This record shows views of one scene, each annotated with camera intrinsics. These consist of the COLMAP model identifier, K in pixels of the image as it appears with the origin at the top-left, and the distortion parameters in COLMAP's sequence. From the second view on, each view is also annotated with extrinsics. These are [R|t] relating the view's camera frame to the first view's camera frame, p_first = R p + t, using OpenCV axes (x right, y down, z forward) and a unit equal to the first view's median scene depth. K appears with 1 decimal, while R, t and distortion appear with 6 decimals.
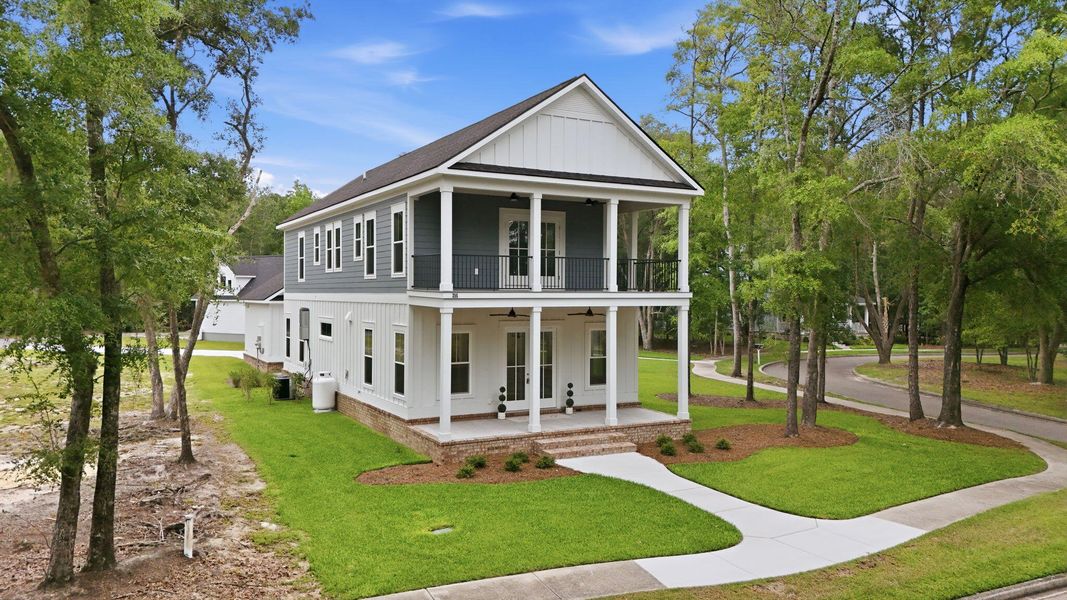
lens RADIAL K [[785.6, 0, 530.6], [0, 785.6, 300.0], [0, 0, 1]] dist [0.078811, -0.092459]
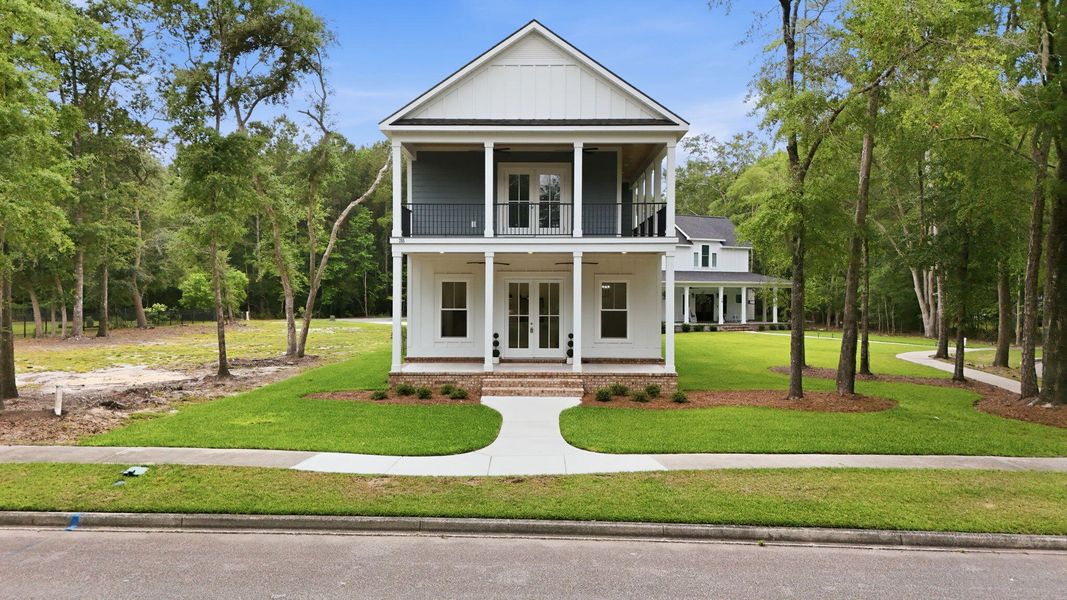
lens RADIAL K [[785.6, 0, 530.6], [0, 785.6, 300.0], [0, 0, 1]] dist [0.078811, -0.092459]
pose [[0.869083, 0.001836, -0.494663, 0.545724], [-0.003047, 0.999994, -0.001642, 0.071172], [0.494657, 0.002935, 0.869083, 0.116143]]
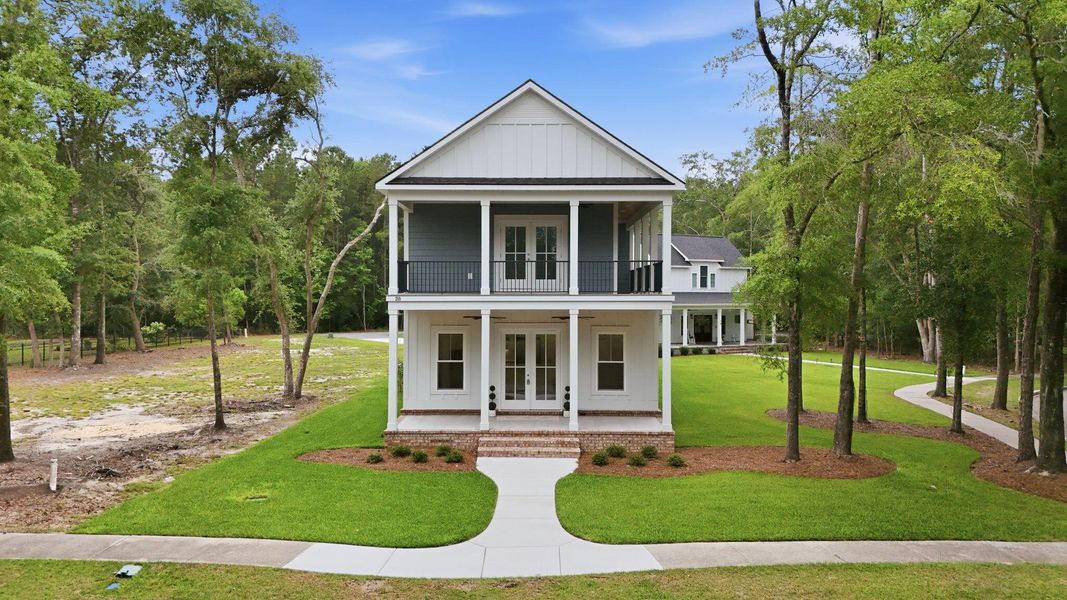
lens RADIAL K [[786.5, 0, 528.7], [0, 786.5, 298.8], [0, 0, 1]] dist [0.078358, -0.091919]
pose [[0.868310, 0.000111, -0.496023, 0.549083], [-0.002166, 0.999991, -0.003568, -0.001684], [0.496018, 0.004173, 0.868302, 0.117853]]
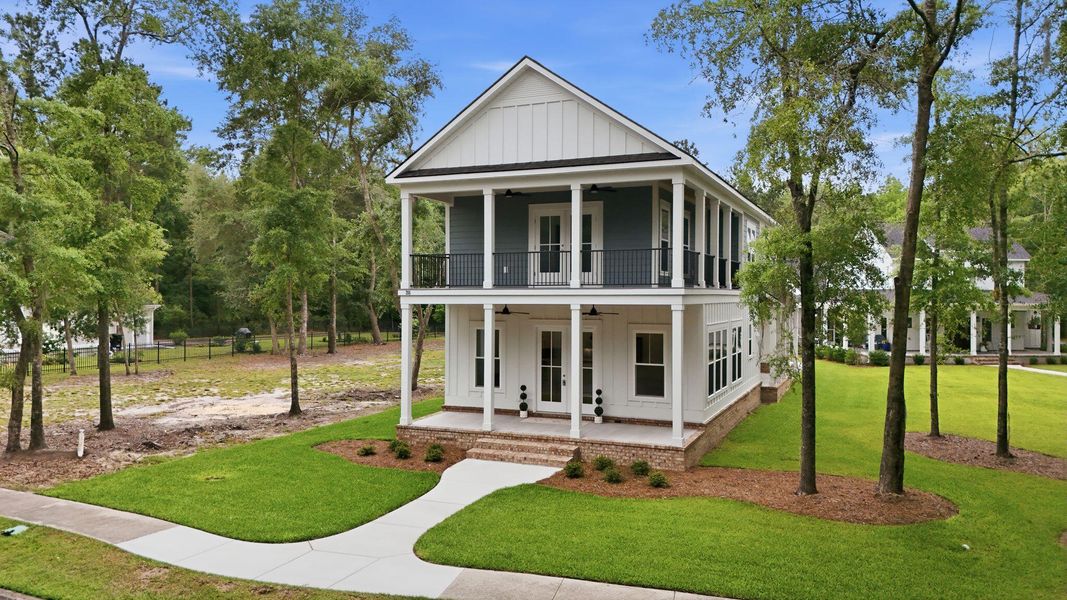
lens RADIAL K [[786.5, 0, 528.7], [0, 786.5, 298.8], [0, 0, 1]] dist [0.078358, -0.091919]
pose [[0.609898, 0.000016, -0.792480, 0.787228], [-0.005123, 0.999979, -0.003923, 0.005762], [0.792463, 0.006452, 0.609885, 0.416629]]
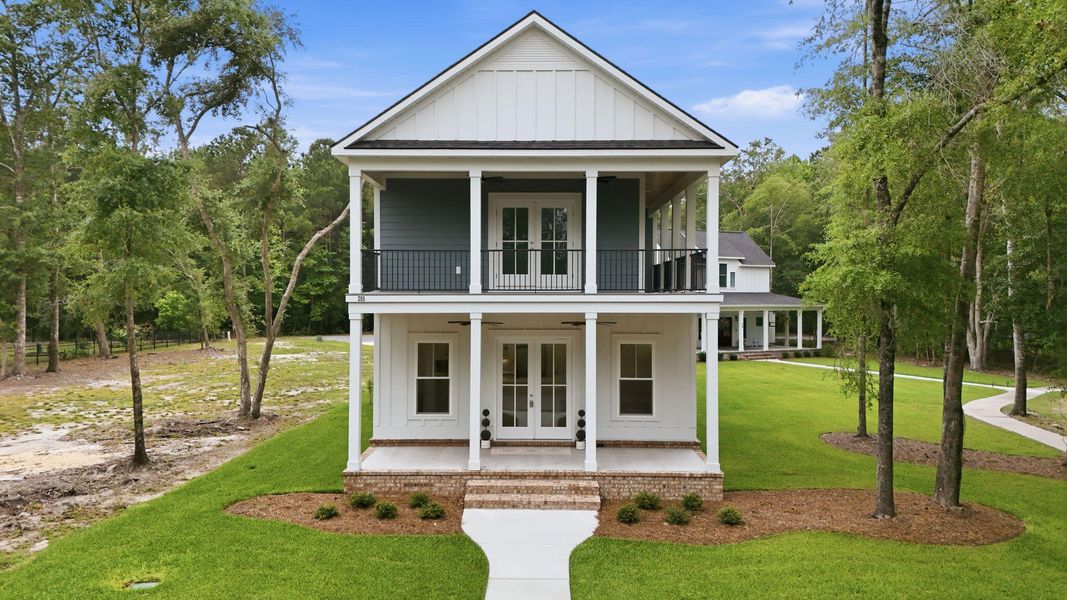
lens RADIAL K [[785.6, 0, 530.6], [0, 785.6, 300.0], [0, 0, 1]] dist [0.078811, -0.092459]
pose [[0.867499, 0.000480, -0.497438, 0.433453], [-0.002311, 0.999993, -0.003065, -0.001851], [0.497433, 0.003809, 0.867494, 0.319901]]
